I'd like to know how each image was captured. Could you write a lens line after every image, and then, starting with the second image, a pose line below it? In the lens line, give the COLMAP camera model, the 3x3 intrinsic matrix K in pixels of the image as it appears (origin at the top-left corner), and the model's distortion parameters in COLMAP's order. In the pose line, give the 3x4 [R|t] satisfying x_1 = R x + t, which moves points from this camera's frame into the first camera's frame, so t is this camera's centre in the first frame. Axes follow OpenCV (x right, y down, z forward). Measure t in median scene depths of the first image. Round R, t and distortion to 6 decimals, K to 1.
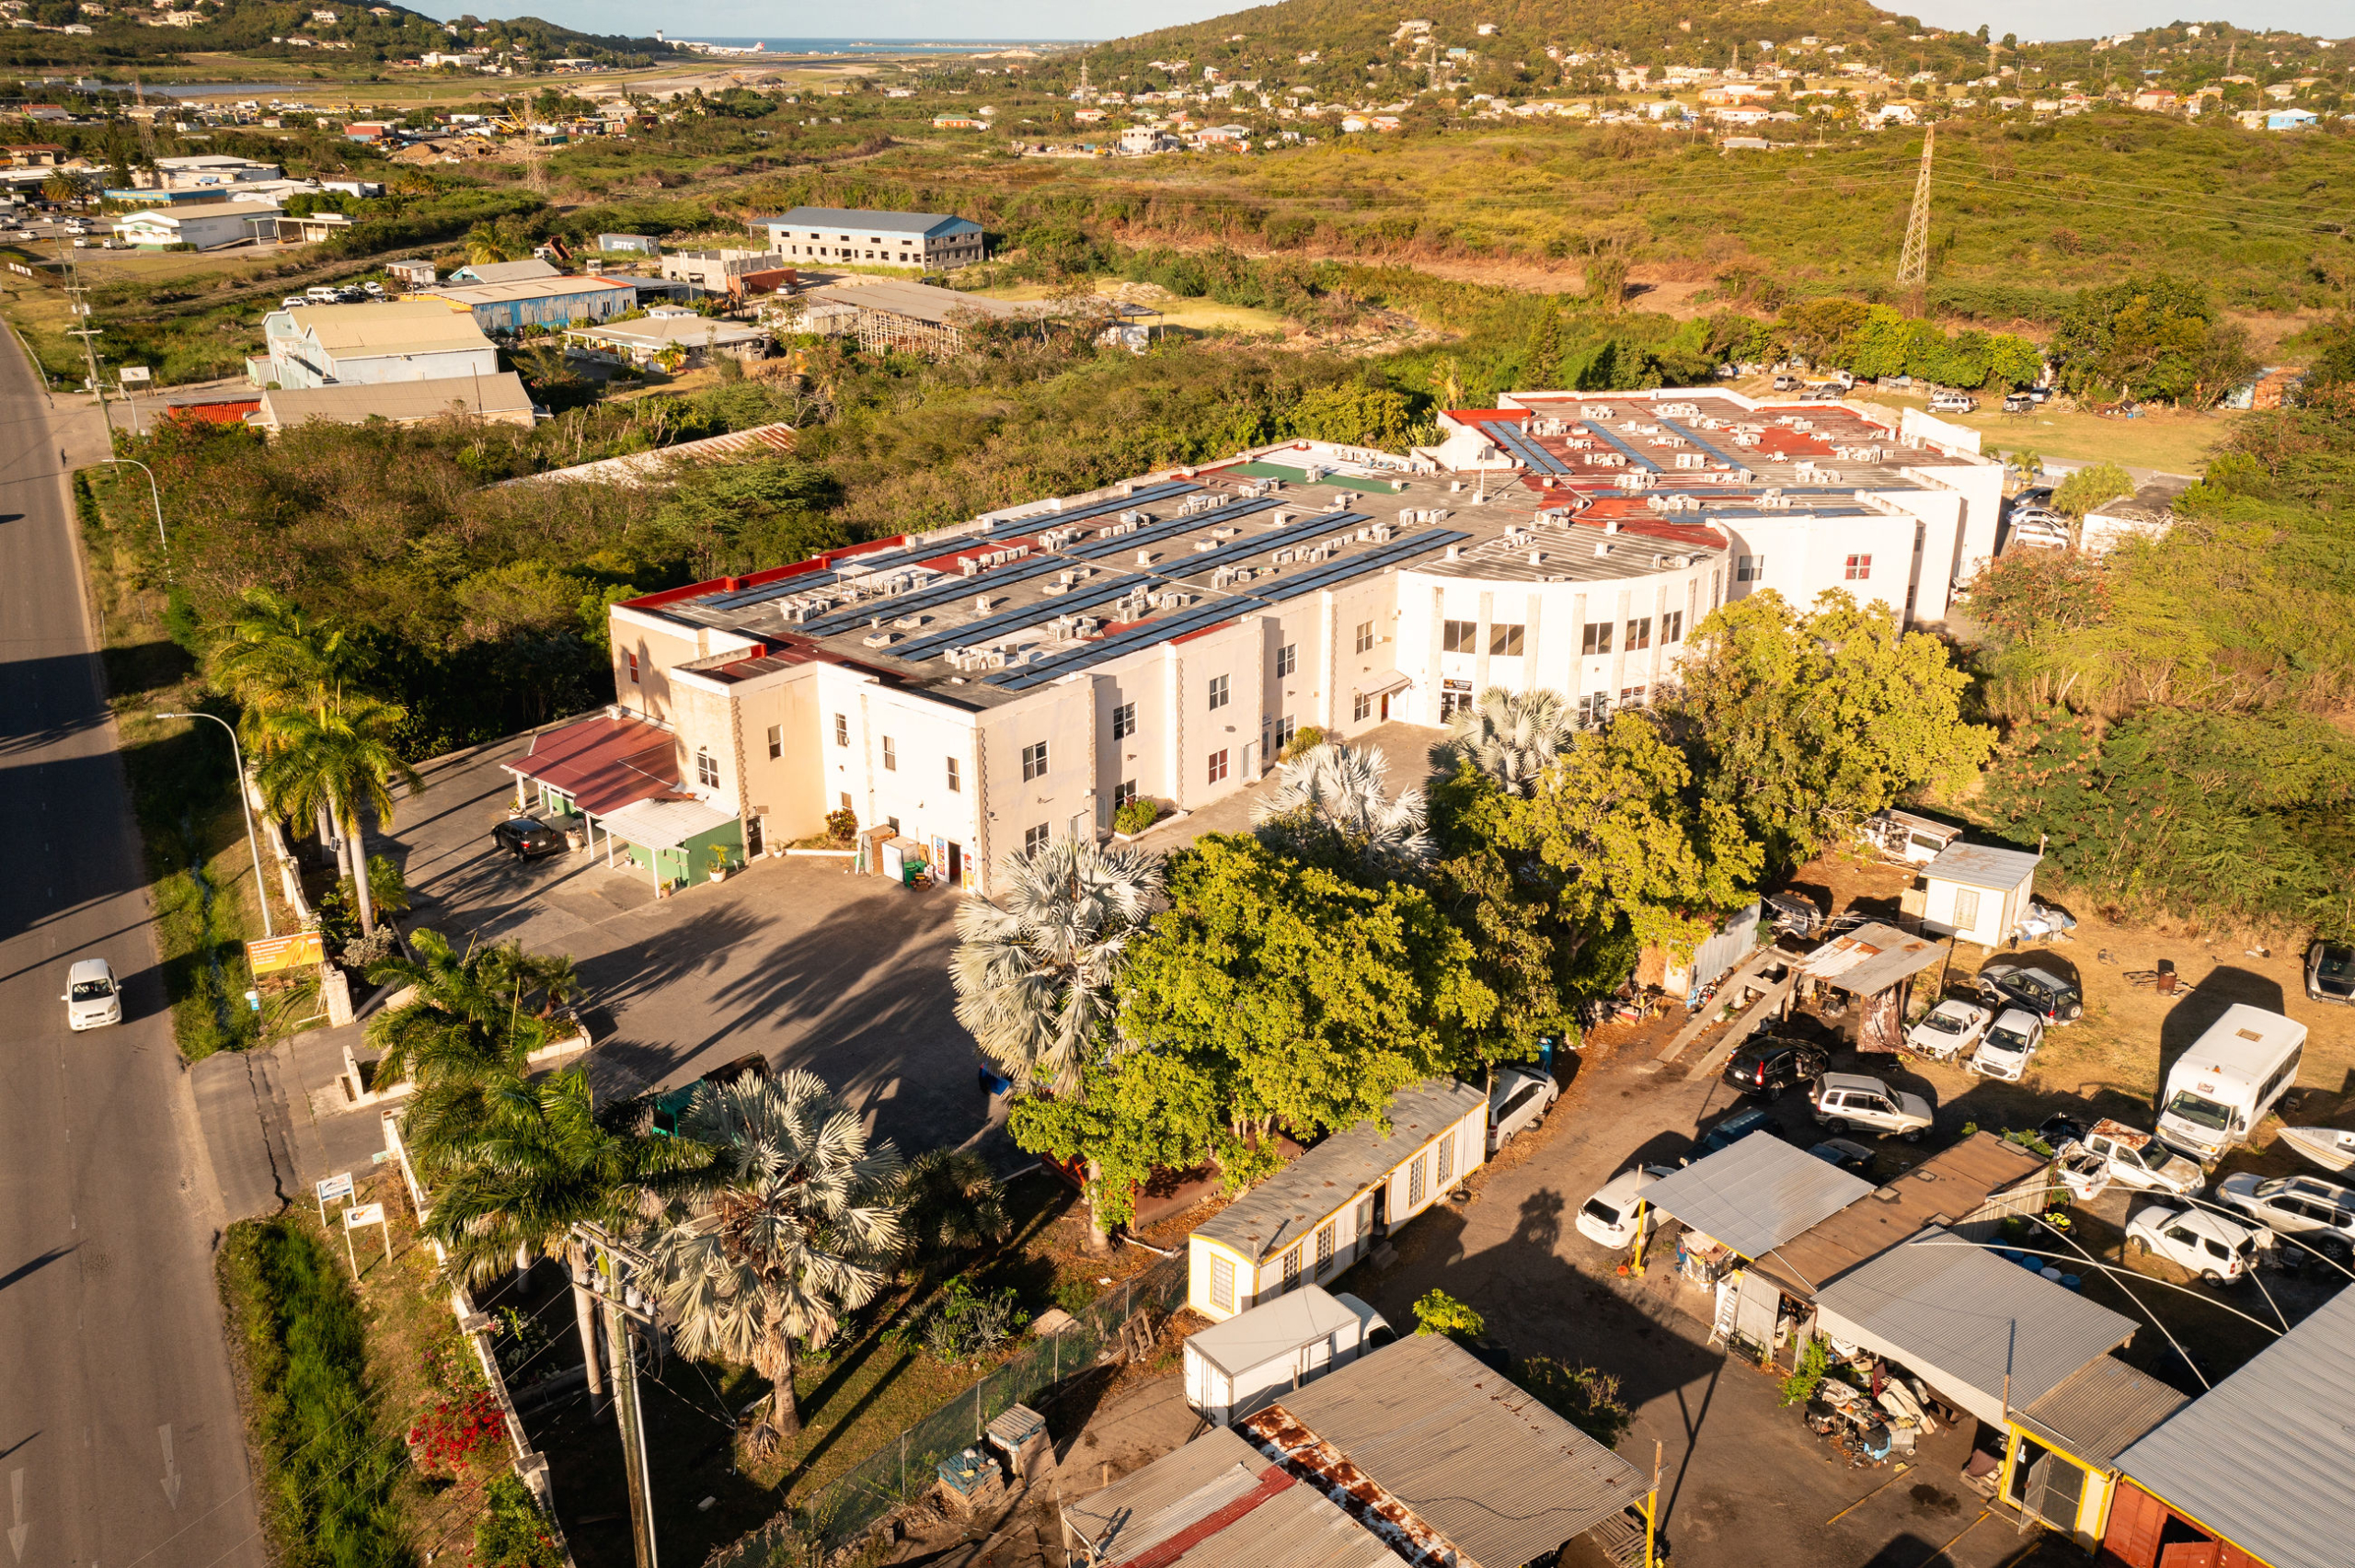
lens RADIAL K [[1920.0, 0, 1177.5], [0, 1920.0, 784.0], [0, 0, 1]] dist [0.030738, -0.000641]
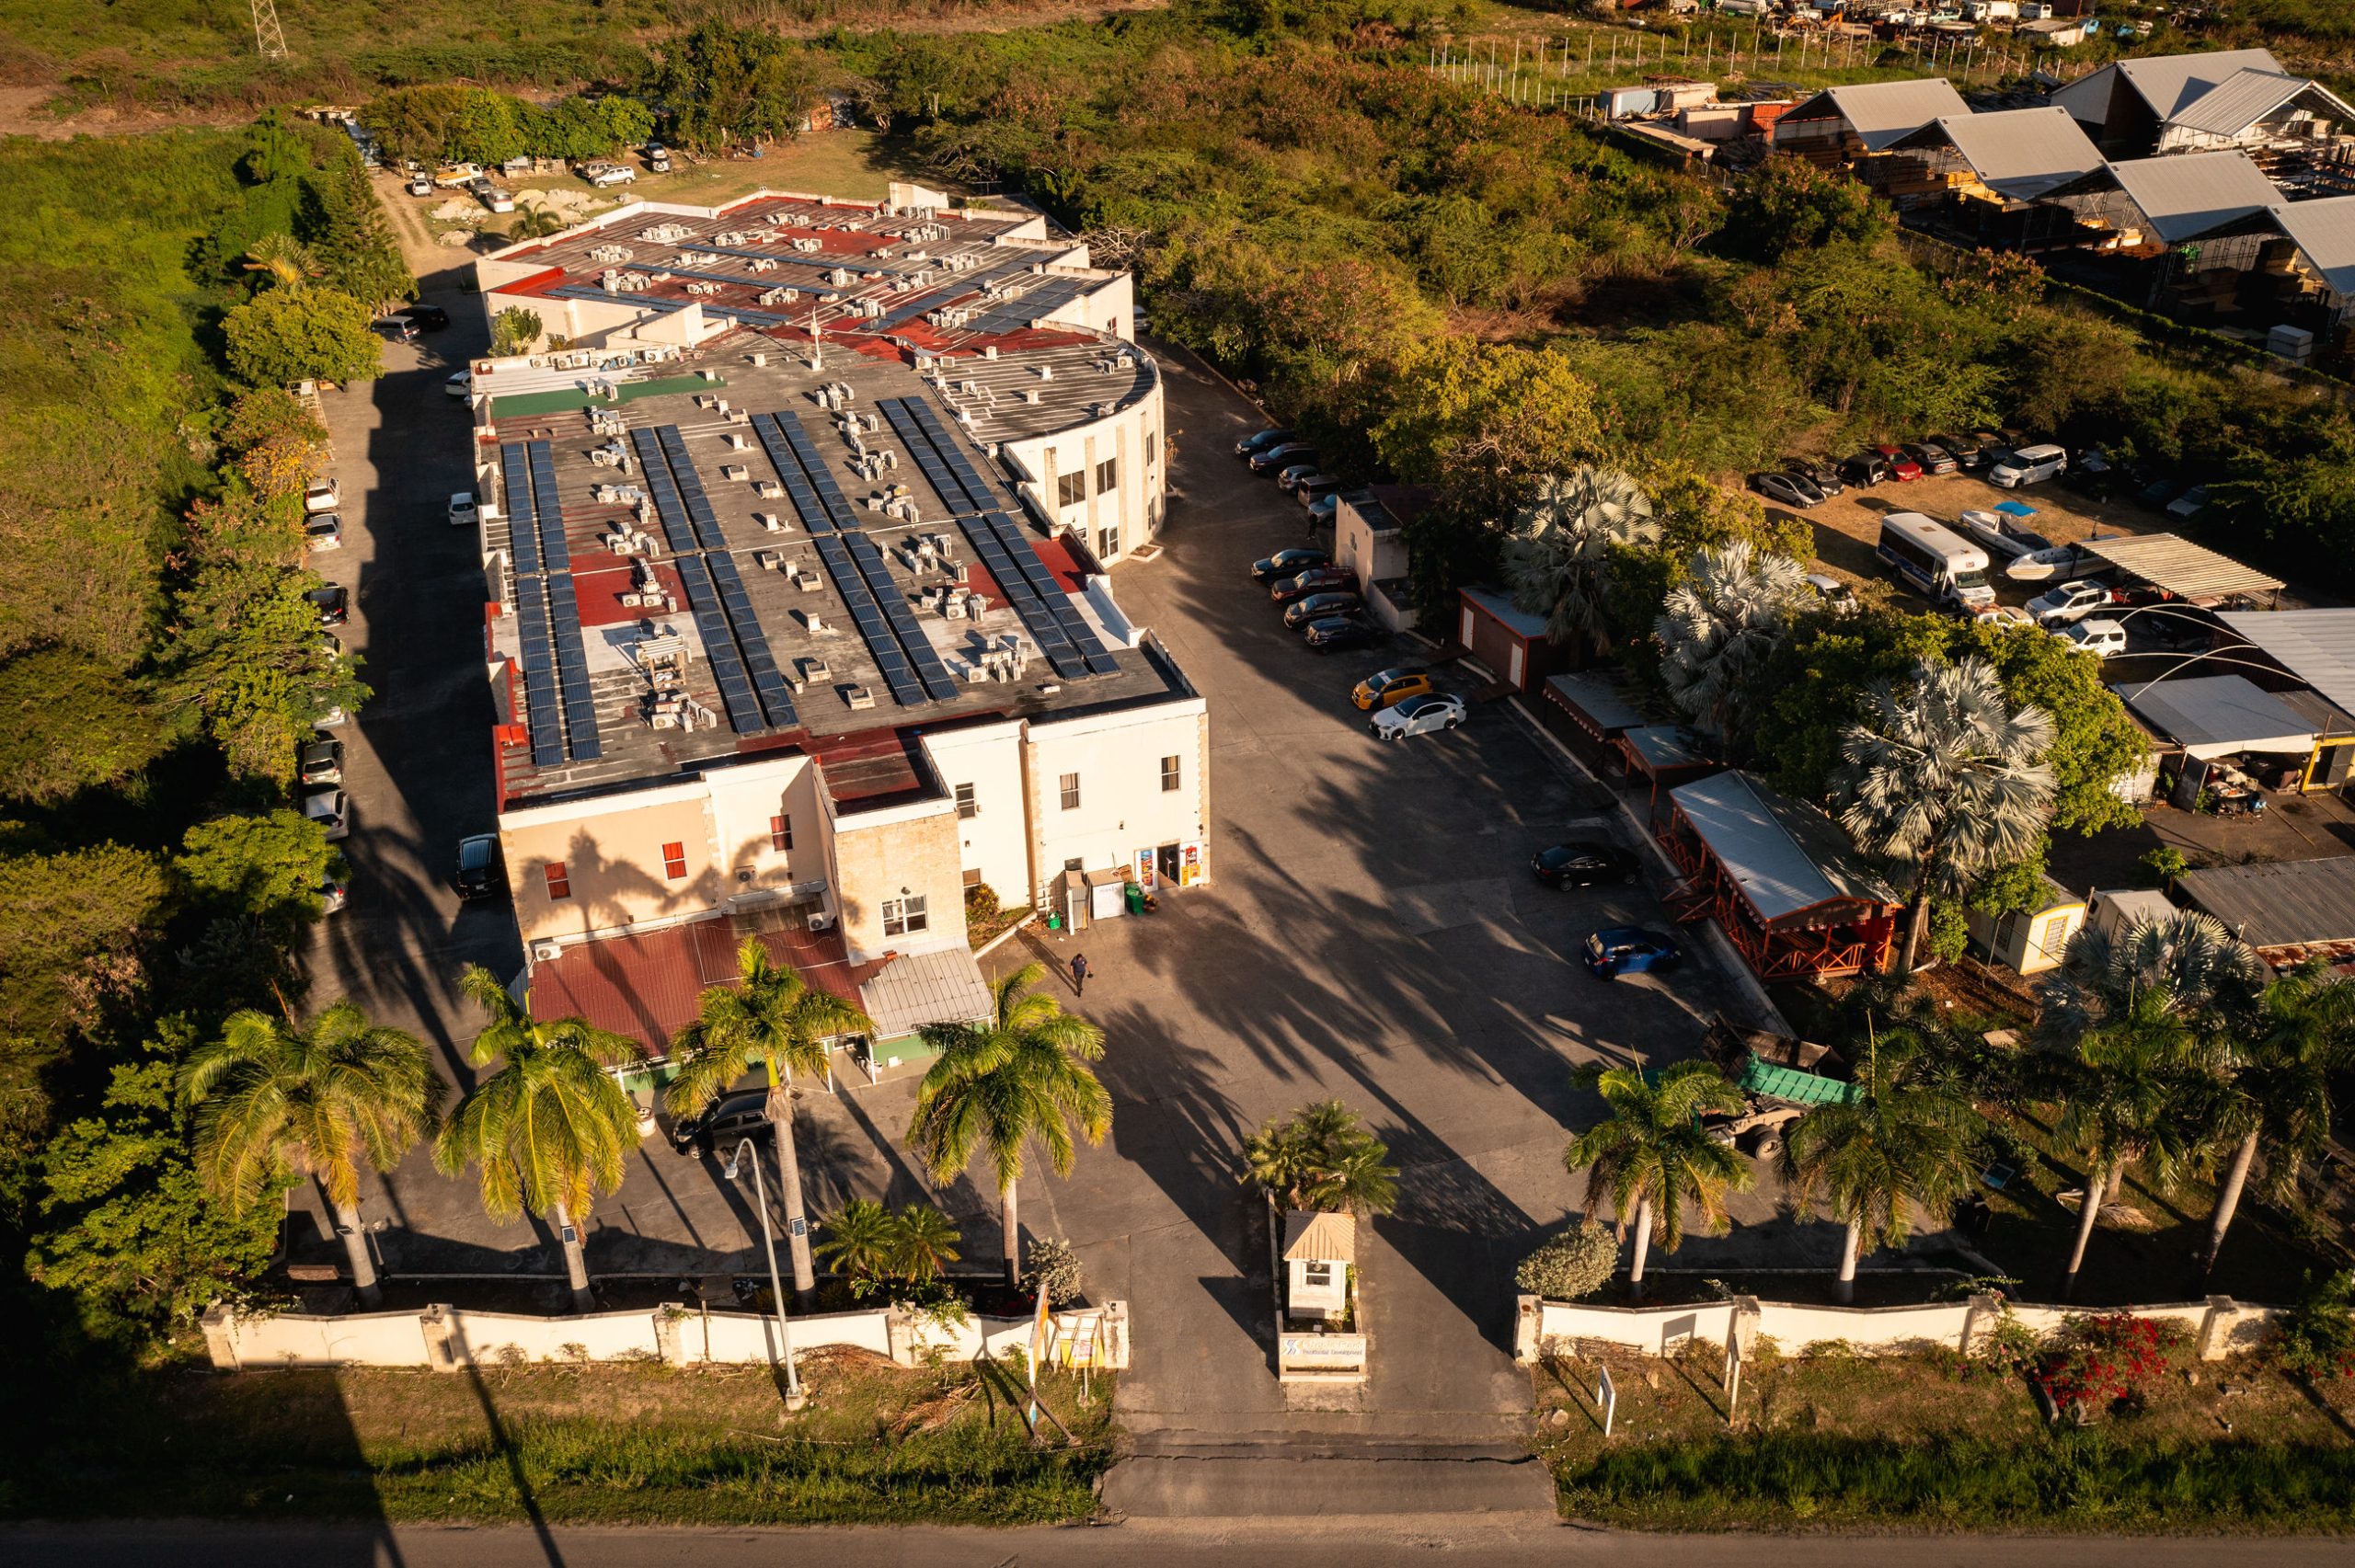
lens RADIAL K [[1899.8, 0, 1177.5], [0, 1899.8, 784.0], [0, 0, 1]] dist [0.011665, 0.014627]
pose [[0.512901, -0.430396, 0.742760, -0.173731], [0.312884, 0.899444, 0.305130, -0.060872], [-0.799397, 0.075896, 0.595990, 0.096317]]
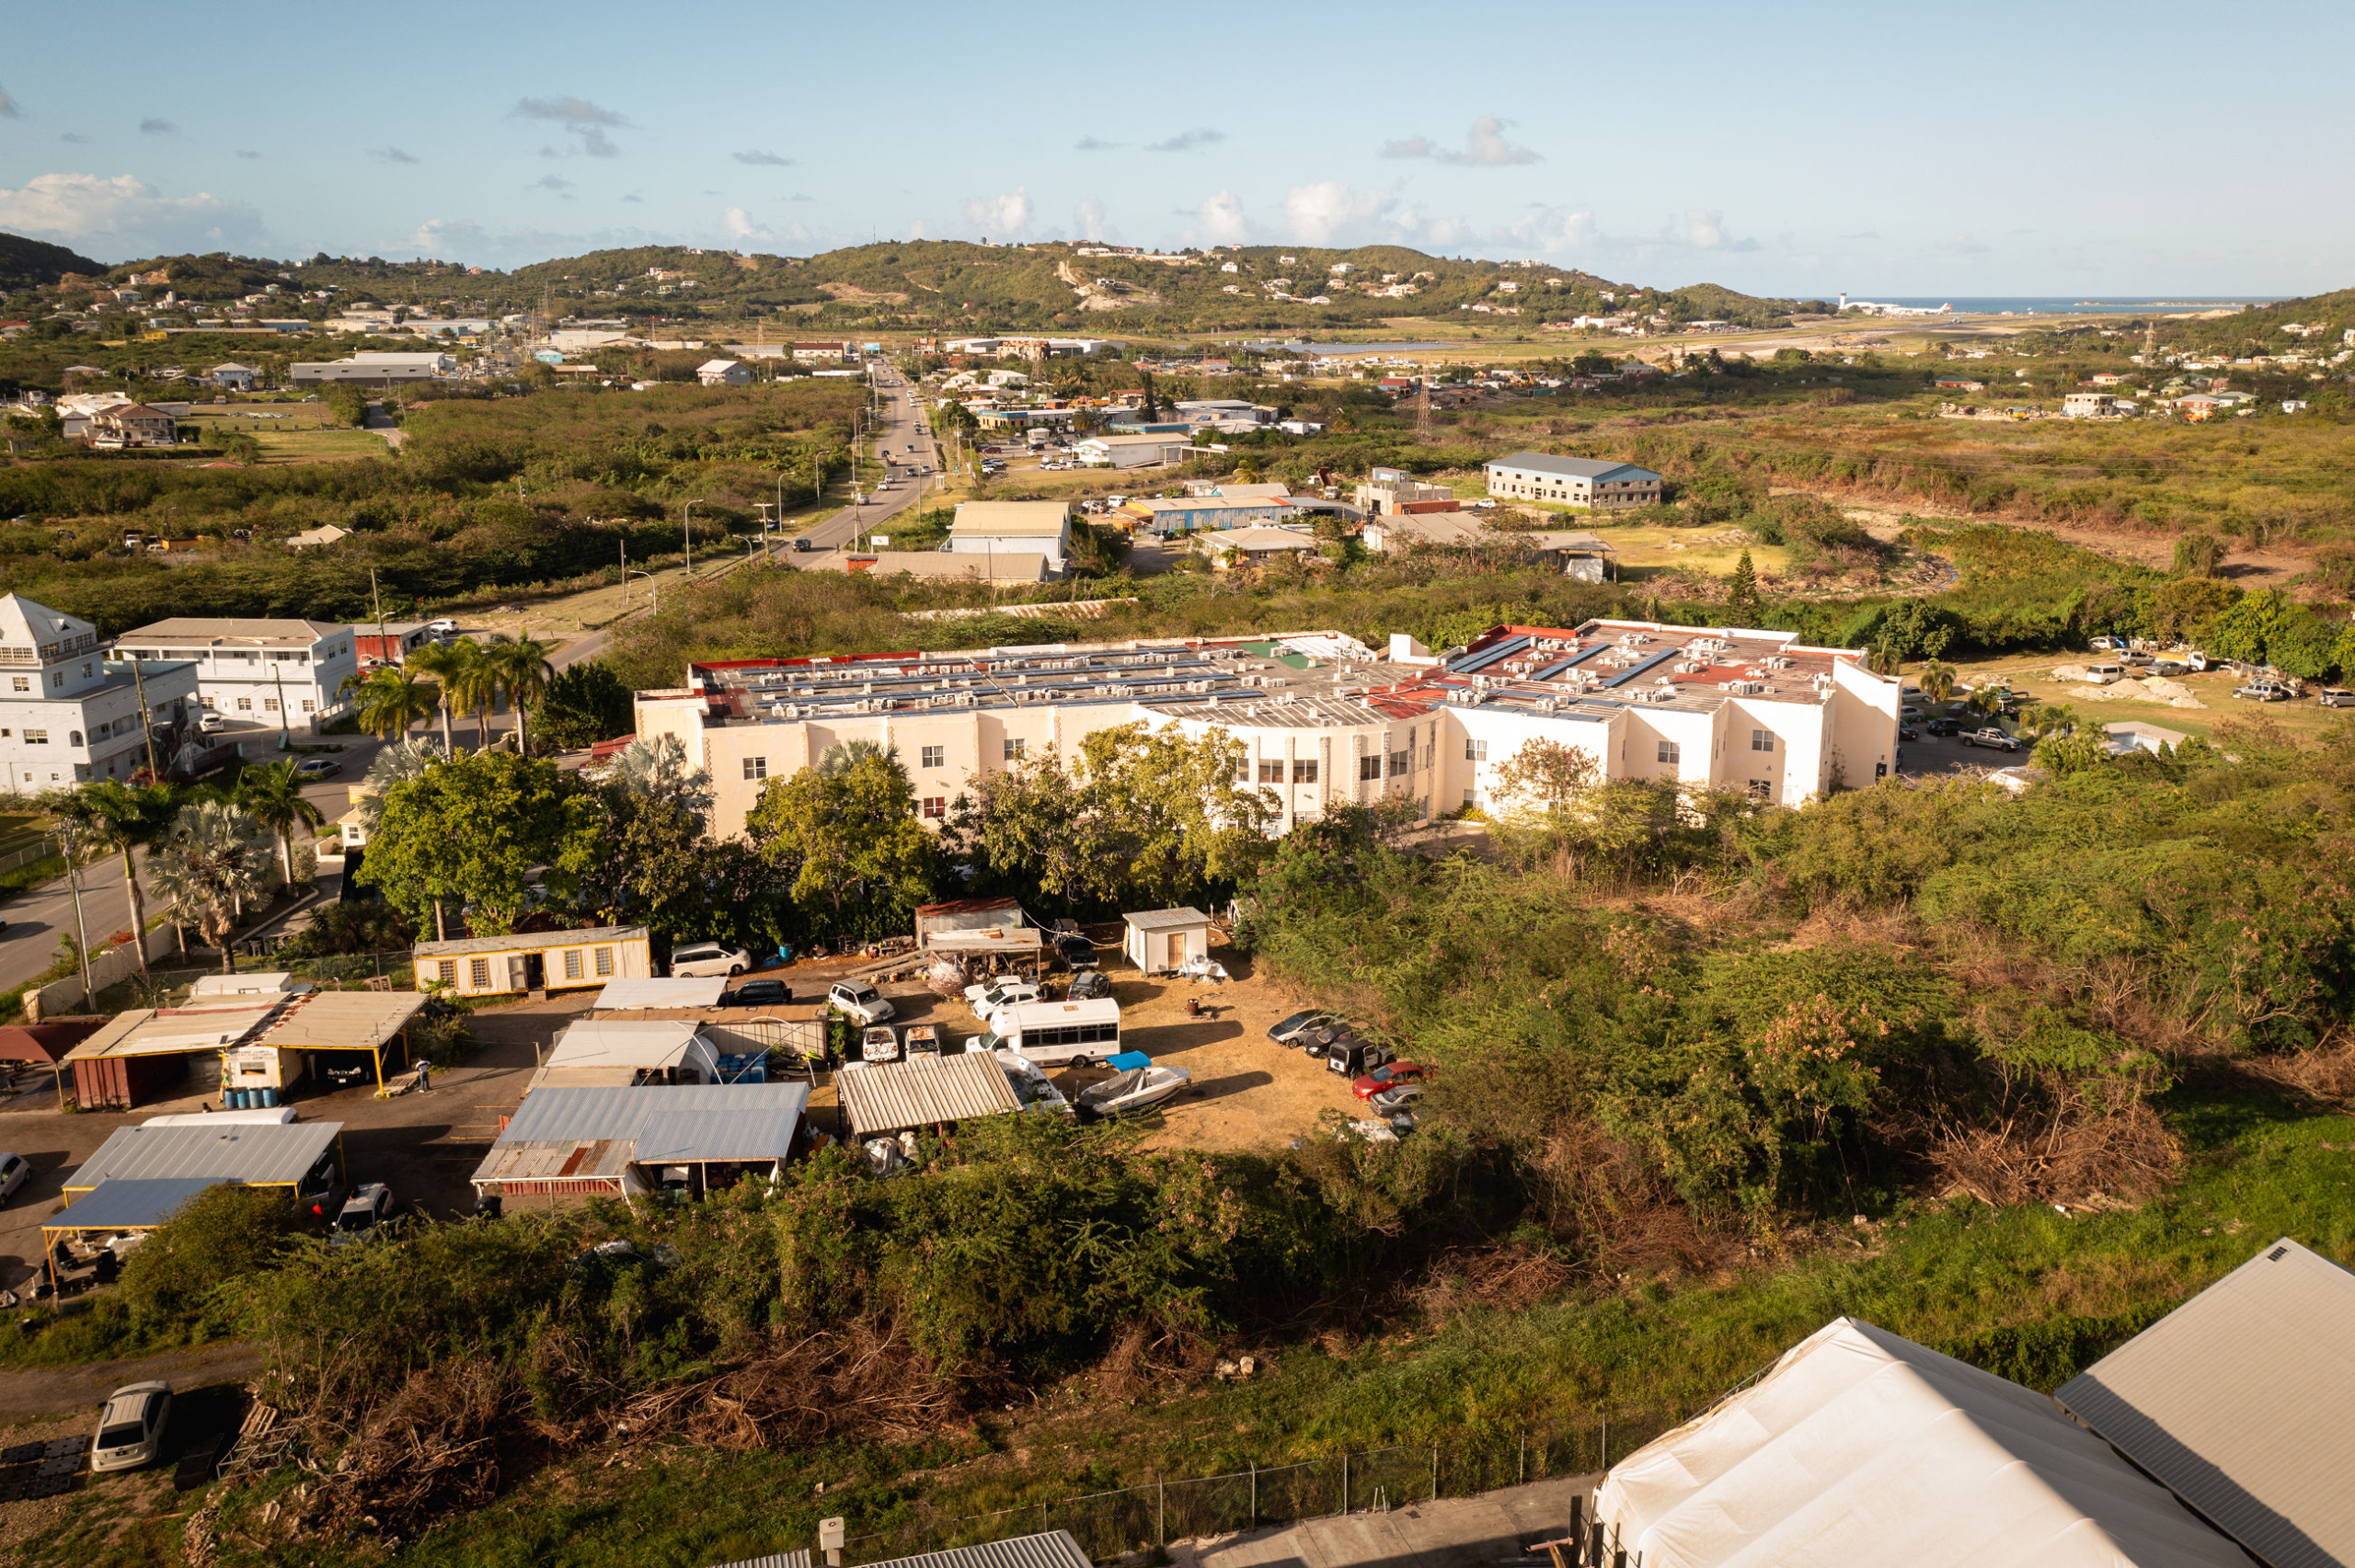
lens RADIAL K [[1899.8, 0, 1177.5], [0, 1899.8, 784.0], [0, 0, 1]] dist [0.011665, 0.014627]
pose [[0.830042, 0.136919, -0.540632, 0.259674], [-0.200126, 0.977957, -0.059583, 0.006032], [0.520557, 0.157651, 0.839147, -0.036911]]
